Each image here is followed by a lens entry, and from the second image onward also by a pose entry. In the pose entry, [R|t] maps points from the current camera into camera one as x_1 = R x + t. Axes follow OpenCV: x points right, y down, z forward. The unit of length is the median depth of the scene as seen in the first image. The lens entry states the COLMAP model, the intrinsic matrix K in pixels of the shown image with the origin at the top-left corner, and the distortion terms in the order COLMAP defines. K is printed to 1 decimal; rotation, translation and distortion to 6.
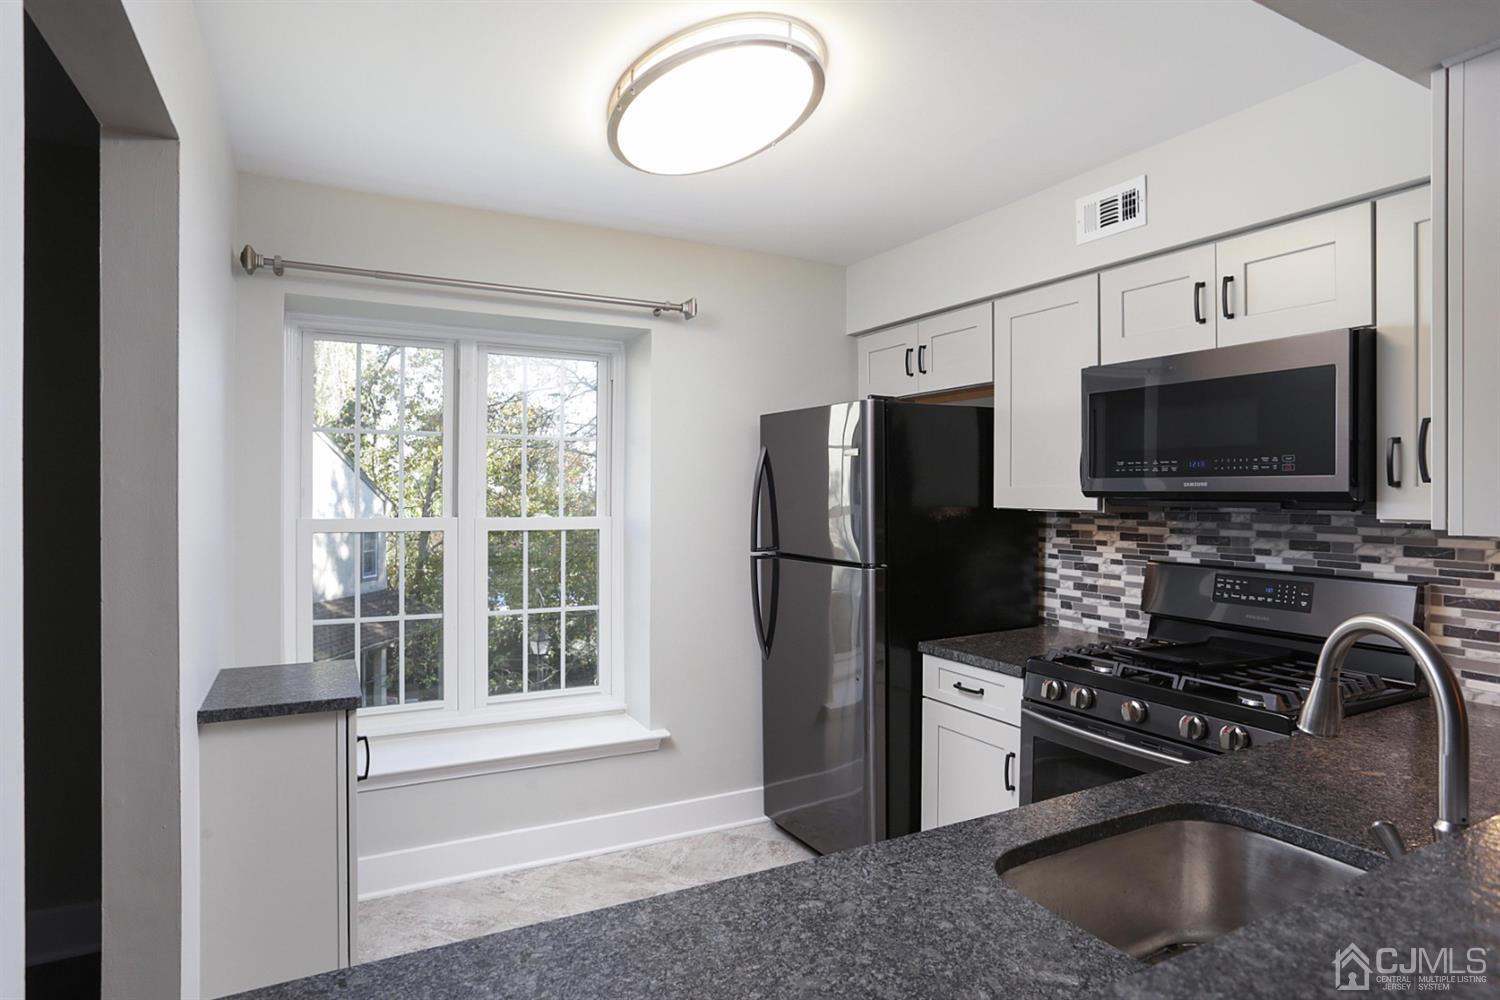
lens RADIAL K [[841.8, 0, 743.7], [0, 841.8, 492.0], [0, 0, 1]] dist [-0.028317, 0.000821]
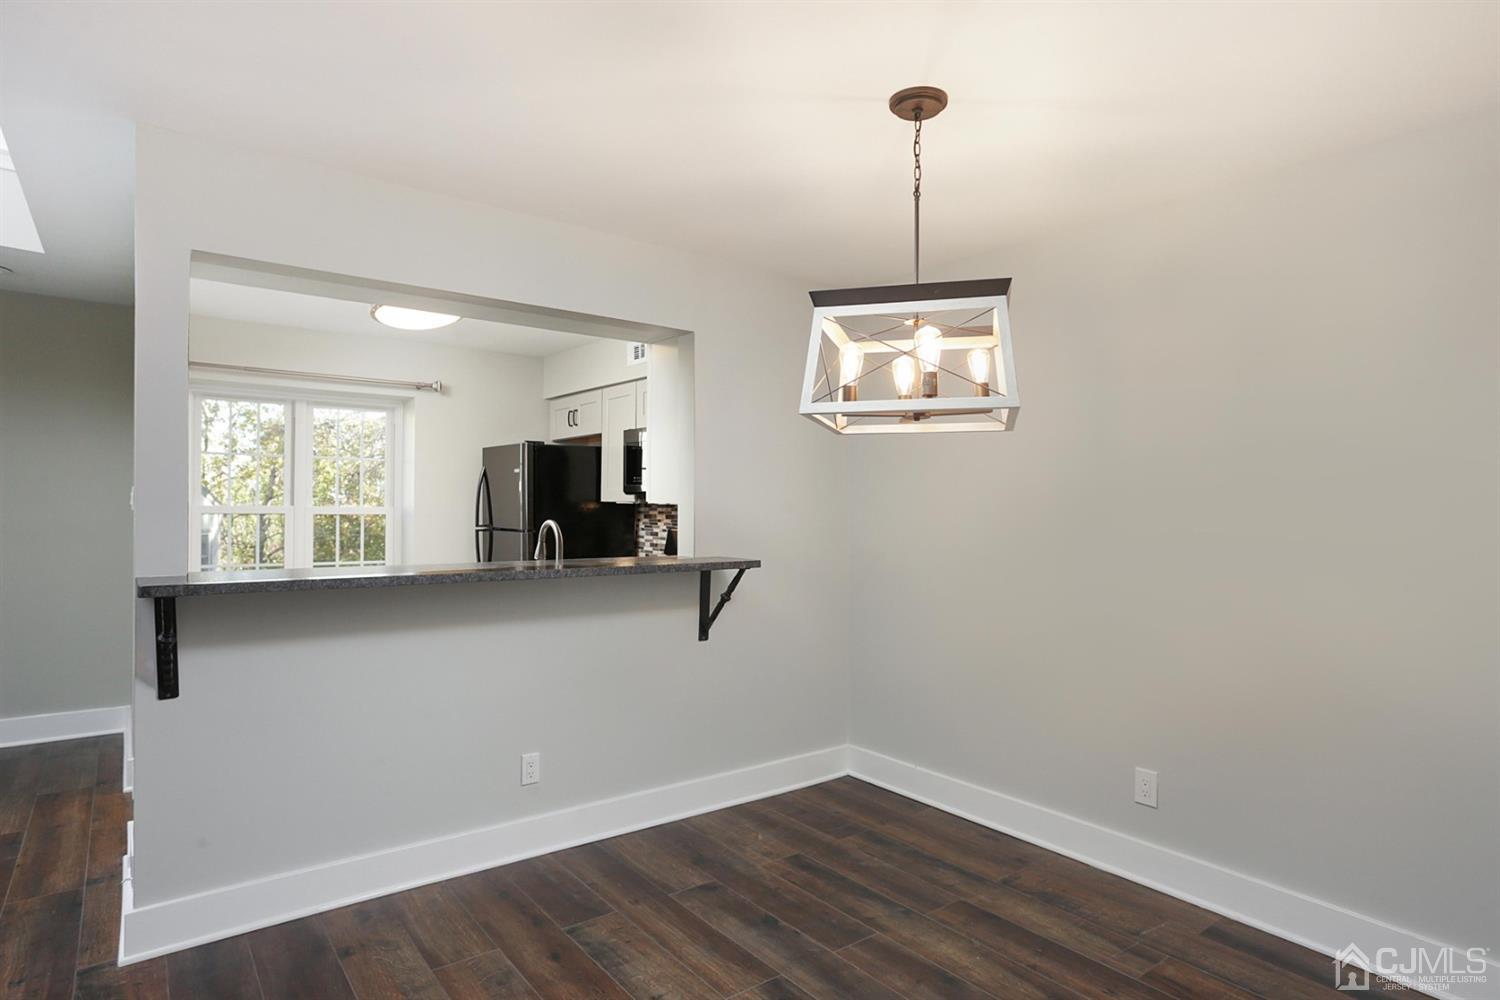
lens RADIAL K [[839.8, 0, 727.4], [0, 839.8, 508.7], [0, 0, 1]] dist [-0.009850, 0.000798]
pose [[0.989205, 0.008116, 0.146314, 0.300683], [-0.008723, 0.999956, 0.003509, 0.026084], [-0.146279, -0.004748, 0.989232, -0.865174]]
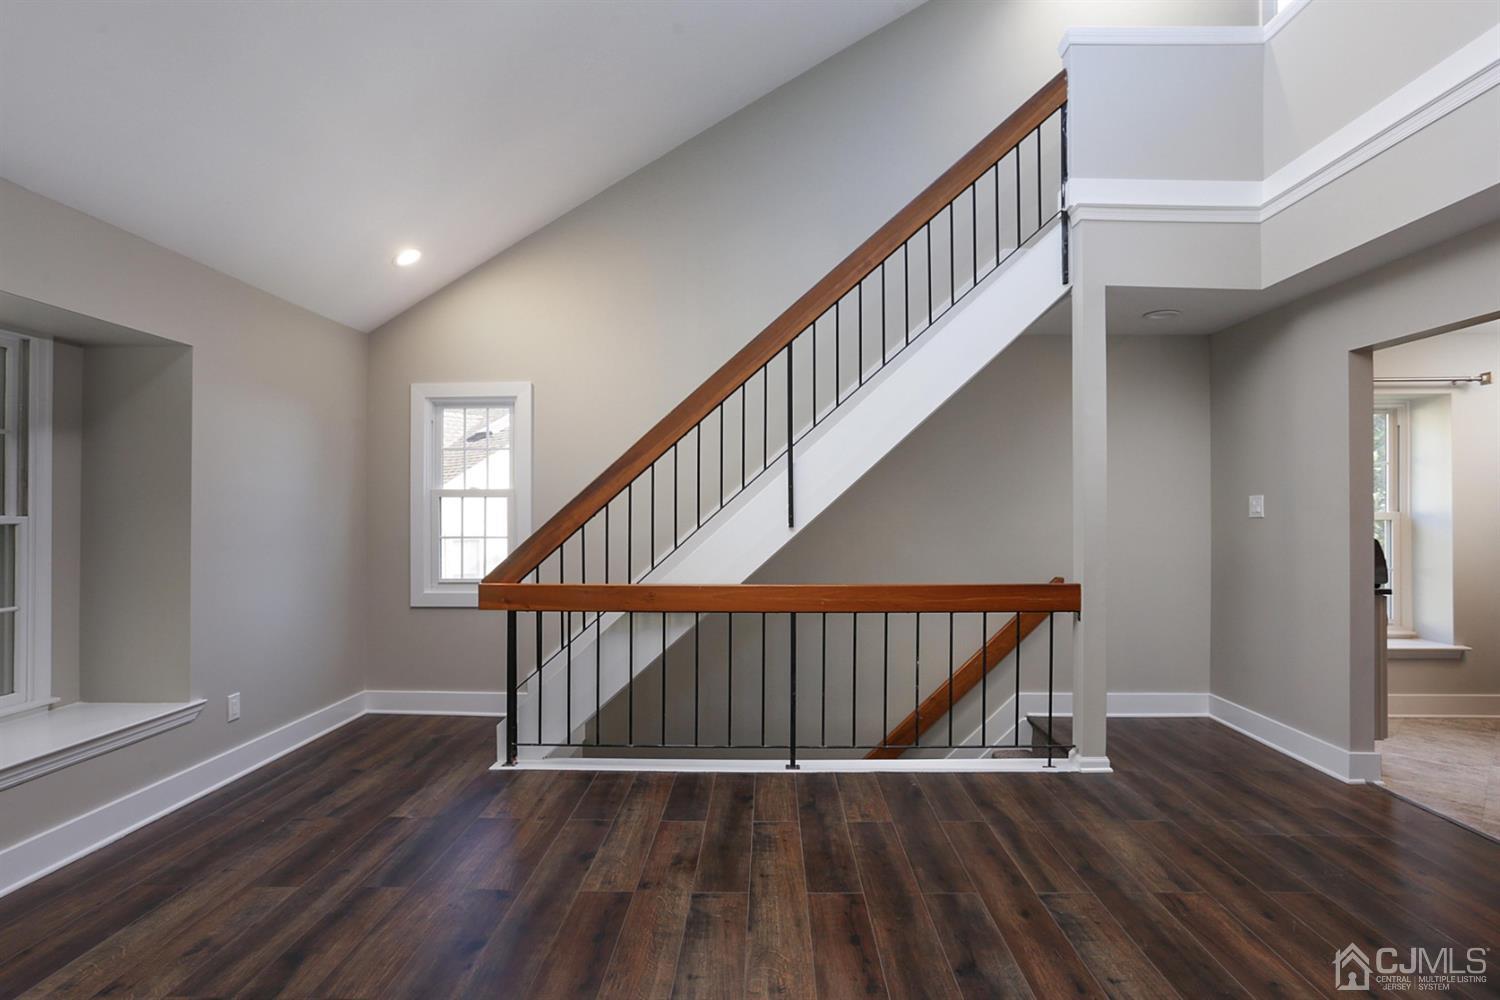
lens RADIAL K [[775.9, 0, 745.2], [0, 775.9, 500.1], [0, 0, 1]] dist [-0.070922, 0.046416]
pose [[0.861340, -0.012853, -0.507866, -0.591622], [0.005089, 0.999848, -0.016673, 0.030877], [0.508003, 0.011777, 0.861274, -1.021004]]
